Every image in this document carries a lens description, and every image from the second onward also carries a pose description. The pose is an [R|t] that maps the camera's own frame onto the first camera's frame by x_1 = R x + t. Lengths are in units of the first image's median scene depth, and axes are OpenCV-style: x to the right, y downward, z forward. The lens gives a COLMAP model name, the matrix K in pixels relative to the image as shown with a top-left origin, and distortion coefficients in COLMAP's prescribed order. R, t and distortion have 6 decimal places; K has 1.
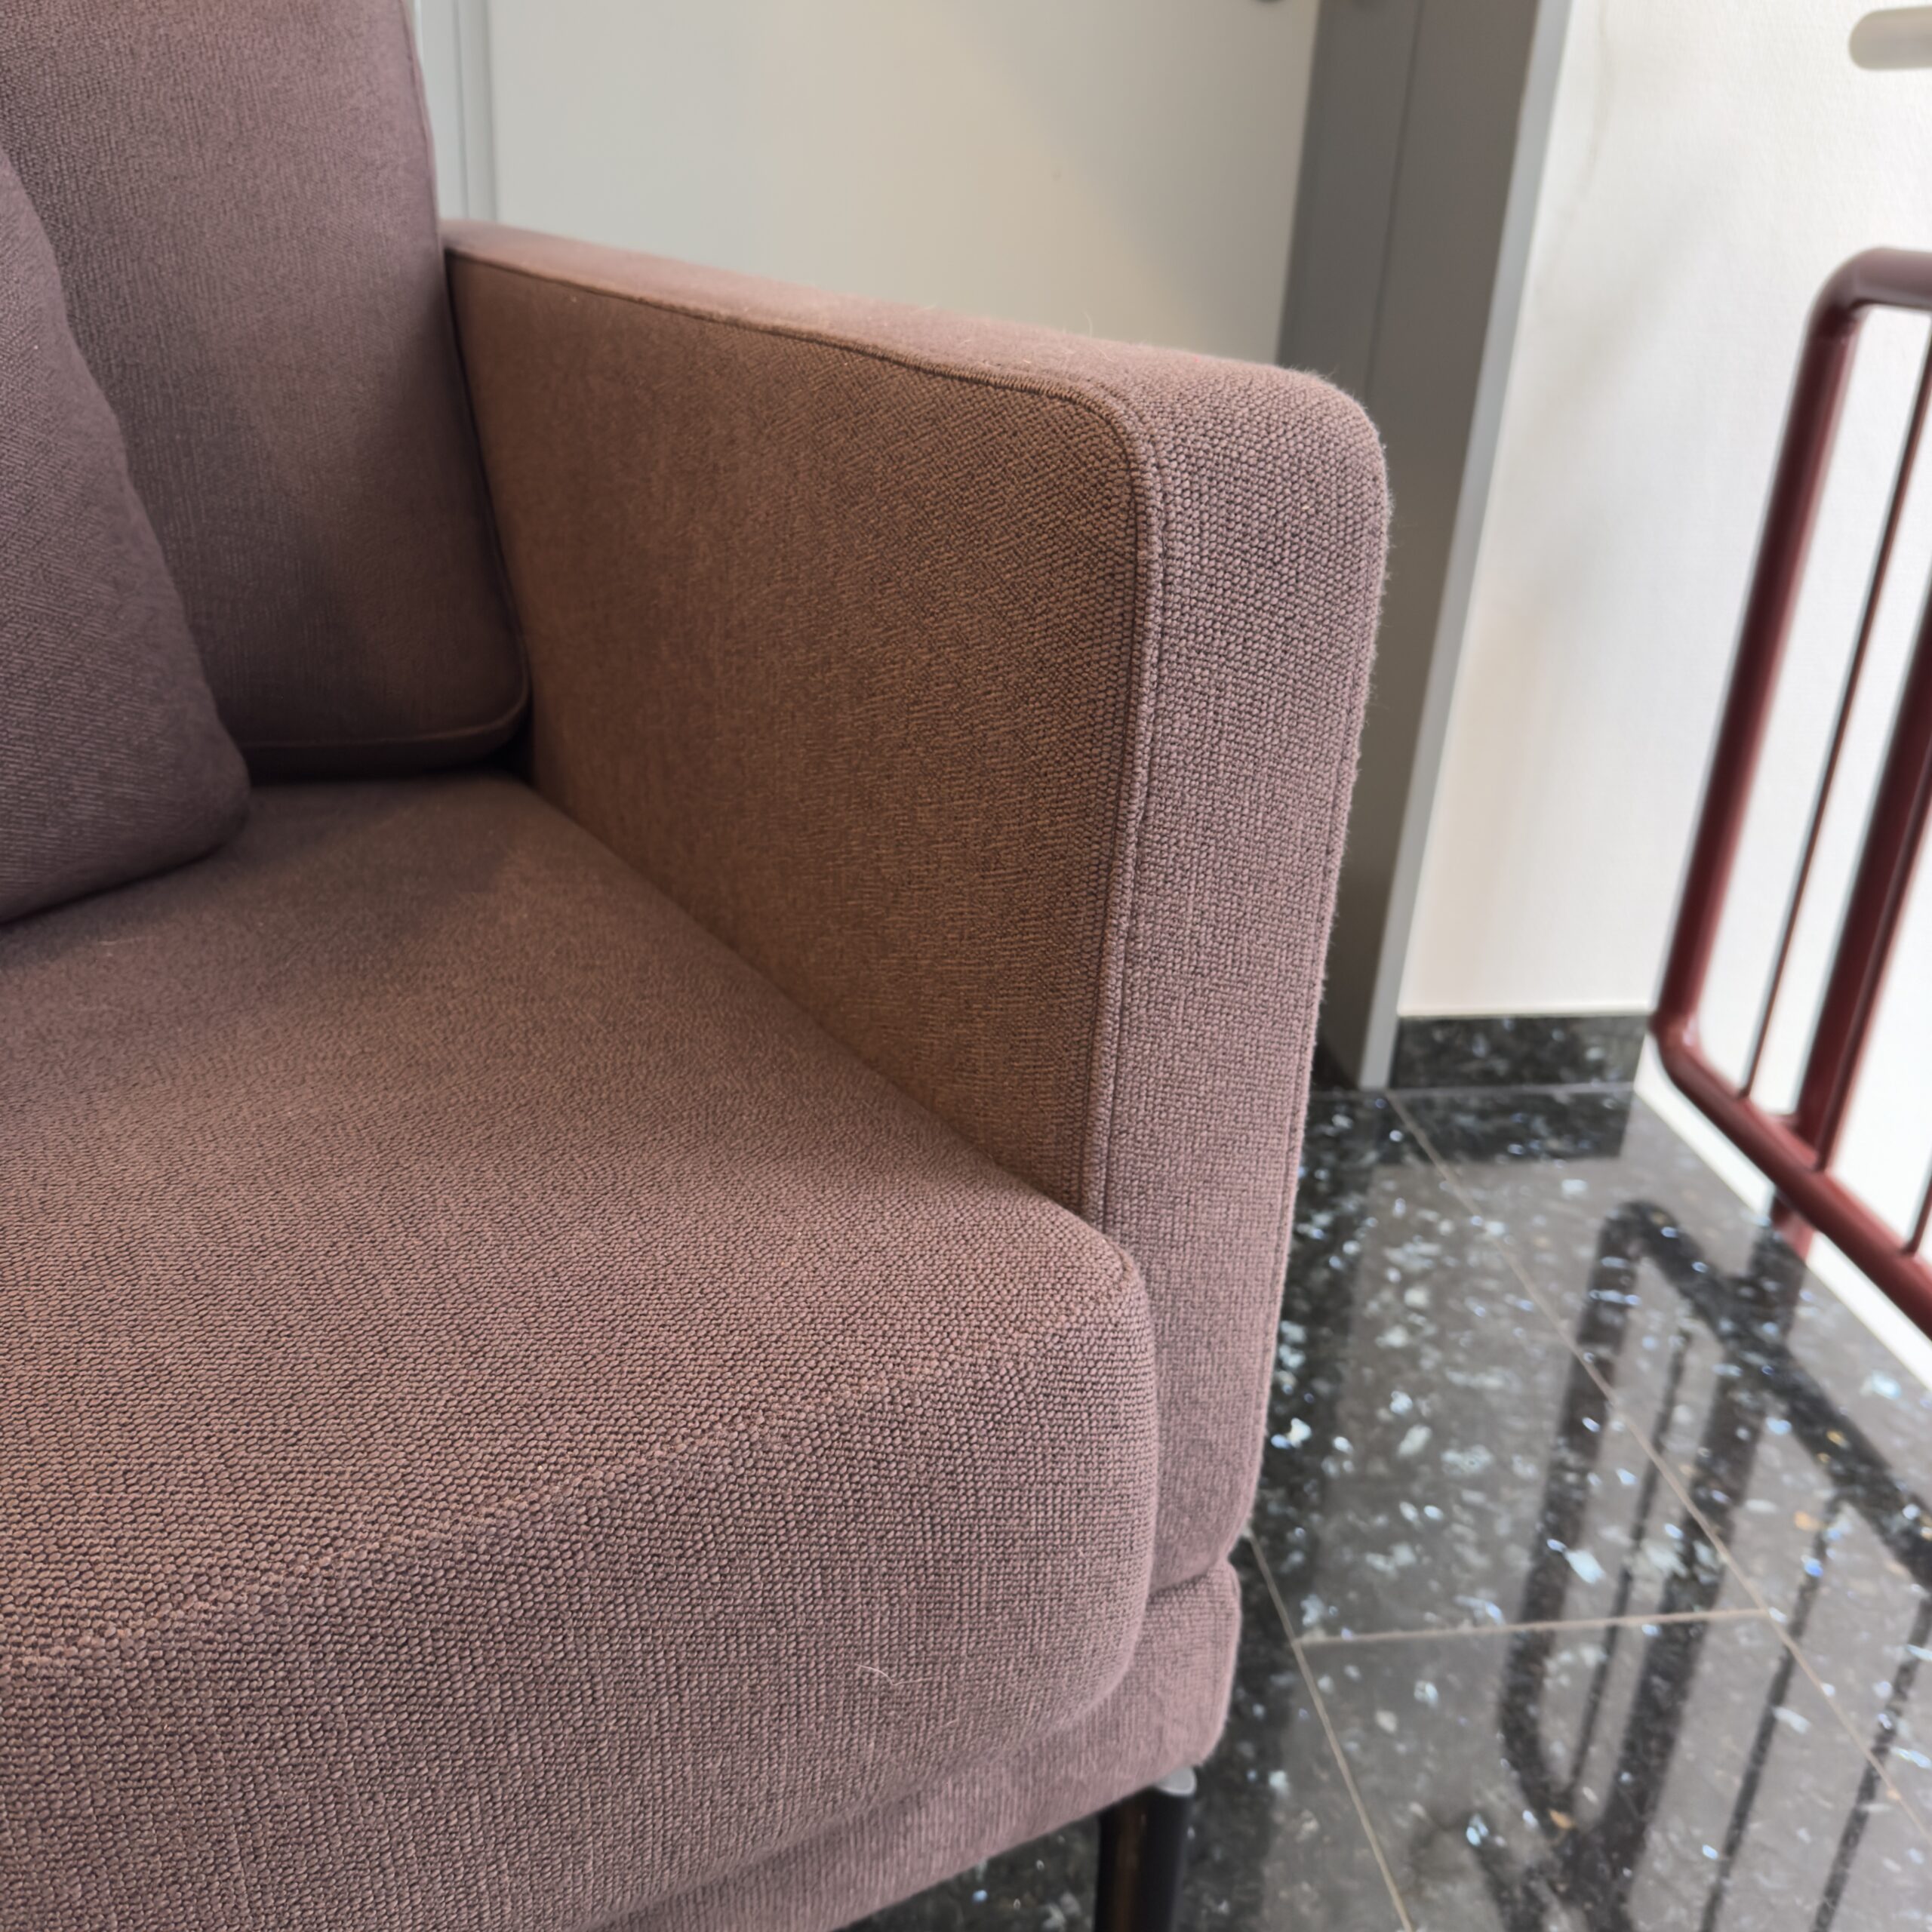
lens RADIAL K [[1831.1, 0, 974.8], [0, 1831.1, 964.3], [0, 0, 1]] dist [0.141097, -0.313516]
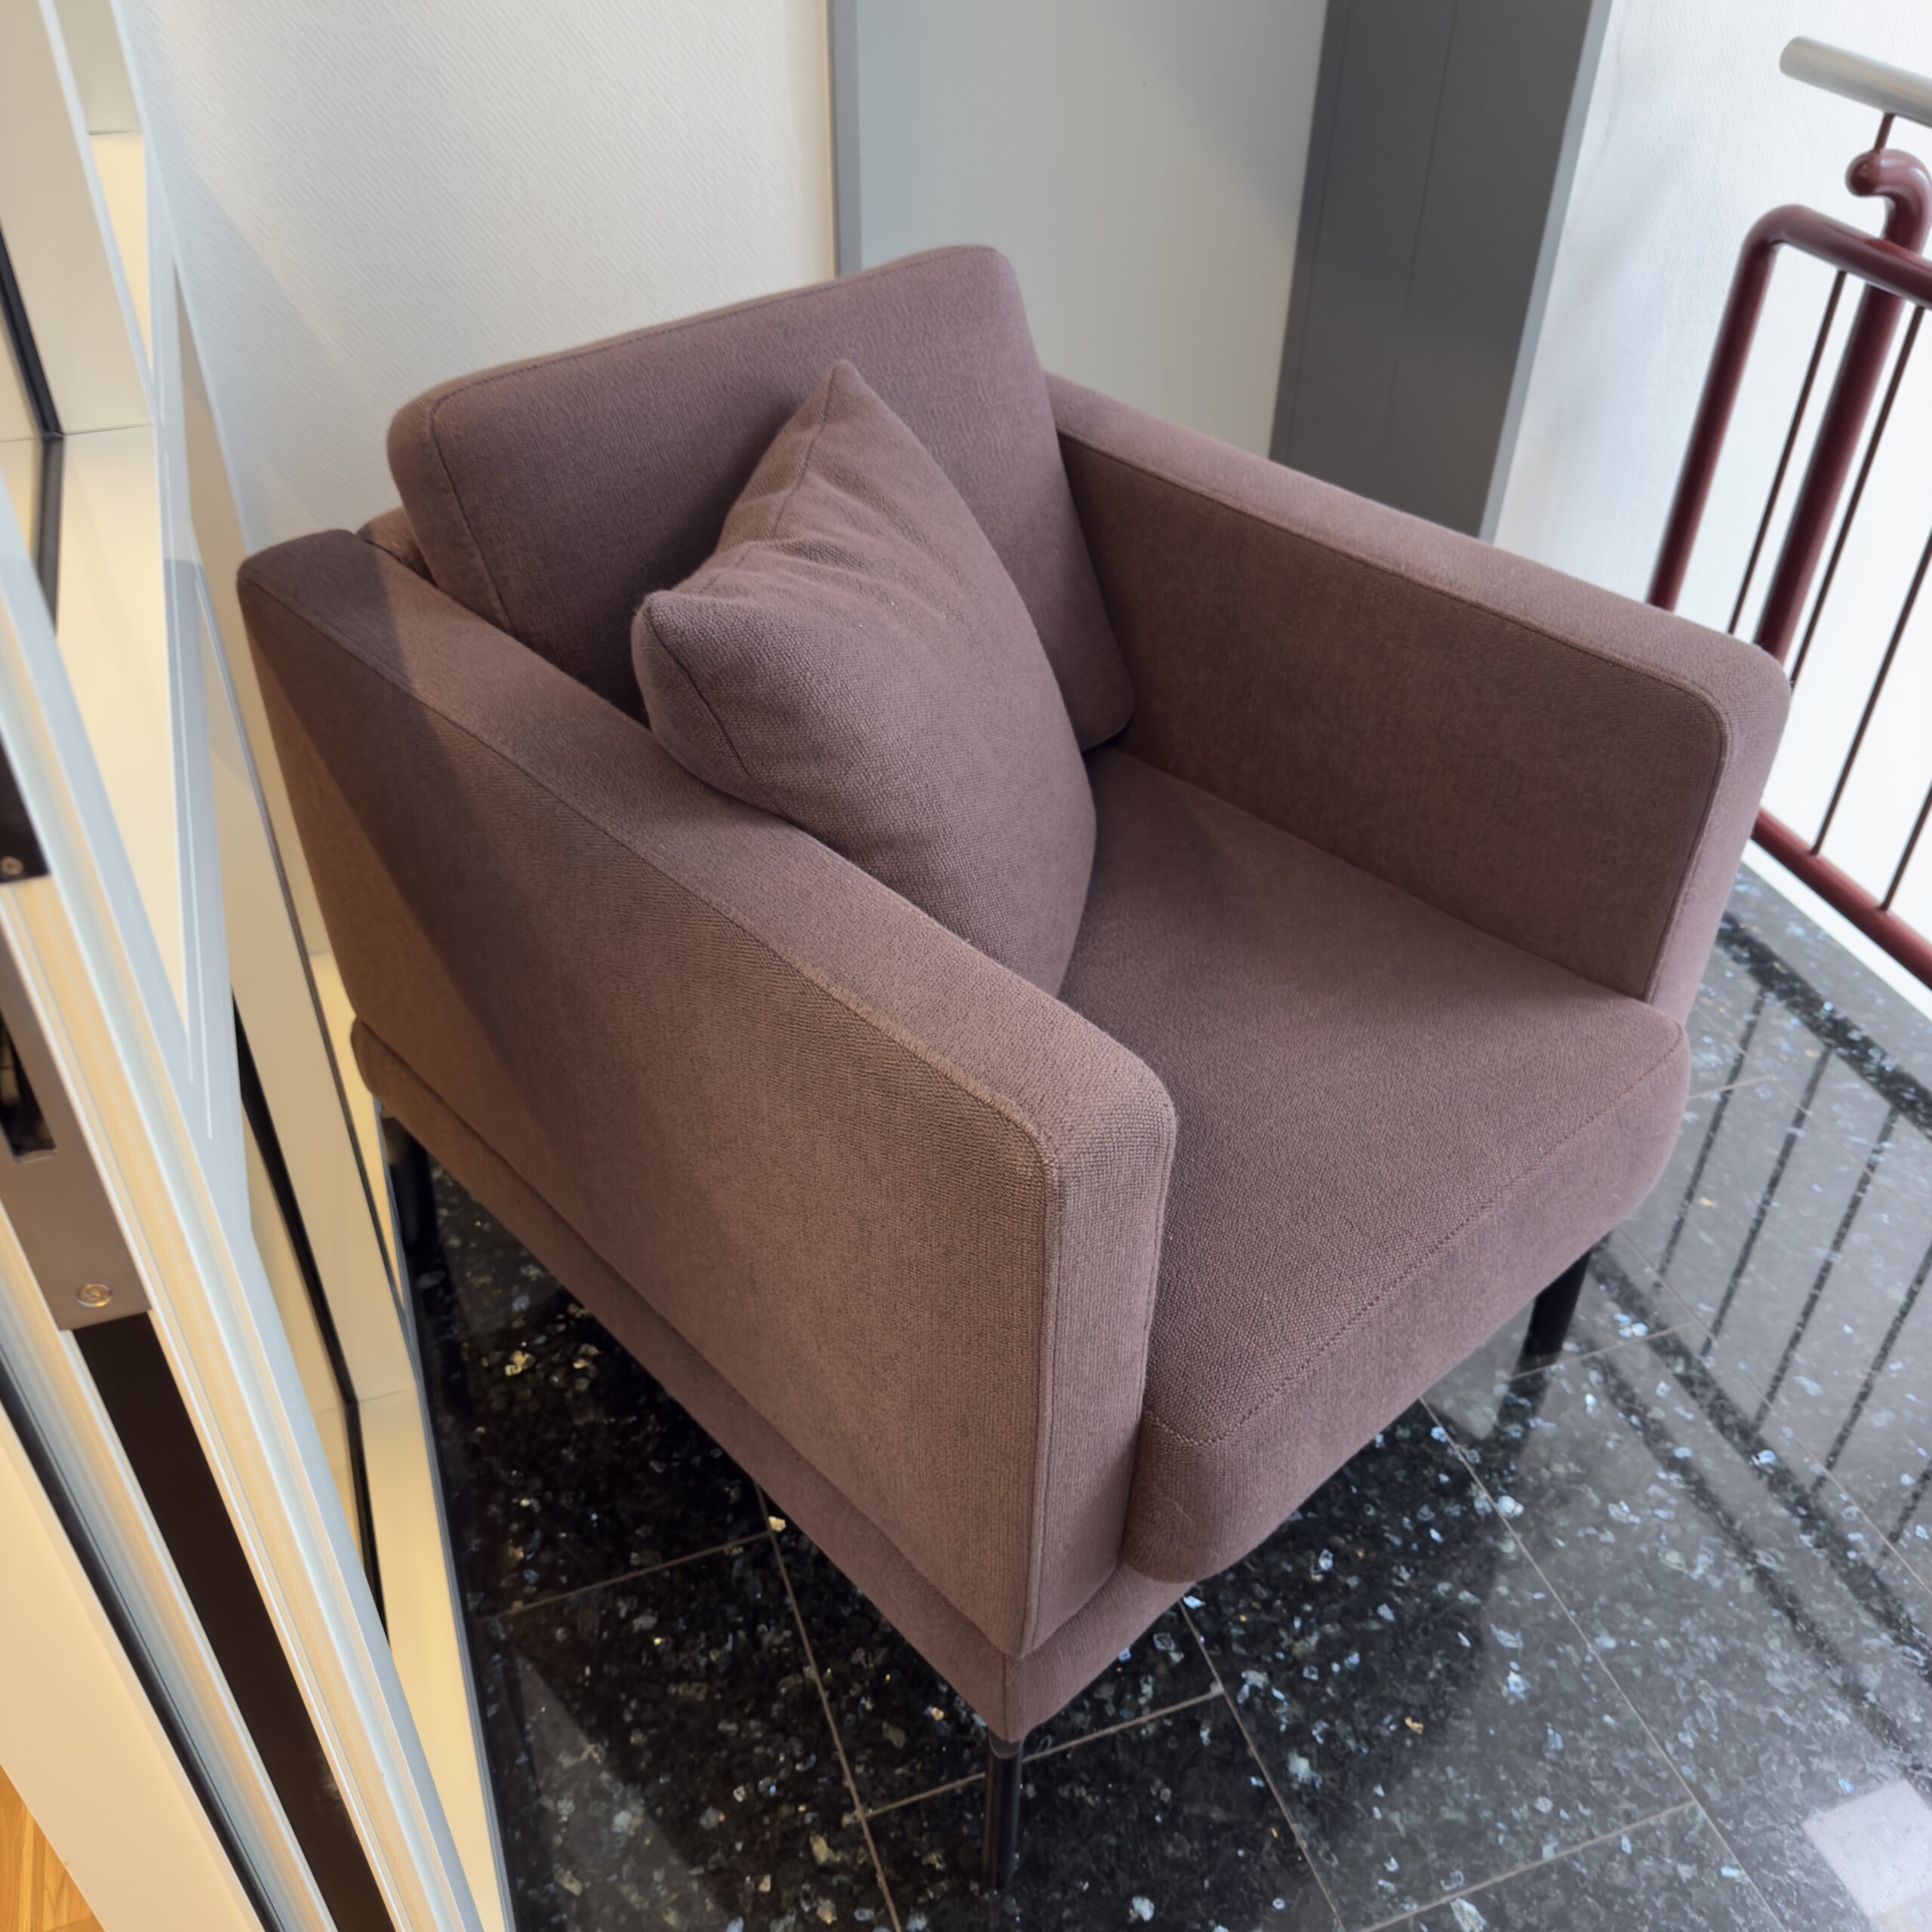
lens RADIAL K [[1831.1, 0, 974.8], [0, 1831.1, 964.3], [0, 0, 1]] dist [0.141097, -0.313516]
pose [[0.976467, -0.156006, 0.148911, -0.551518], [0.111356, 0.956014, 0.271360, -0.317080], [-0.184695, -0.248392, 0.950889, -0.527625]]
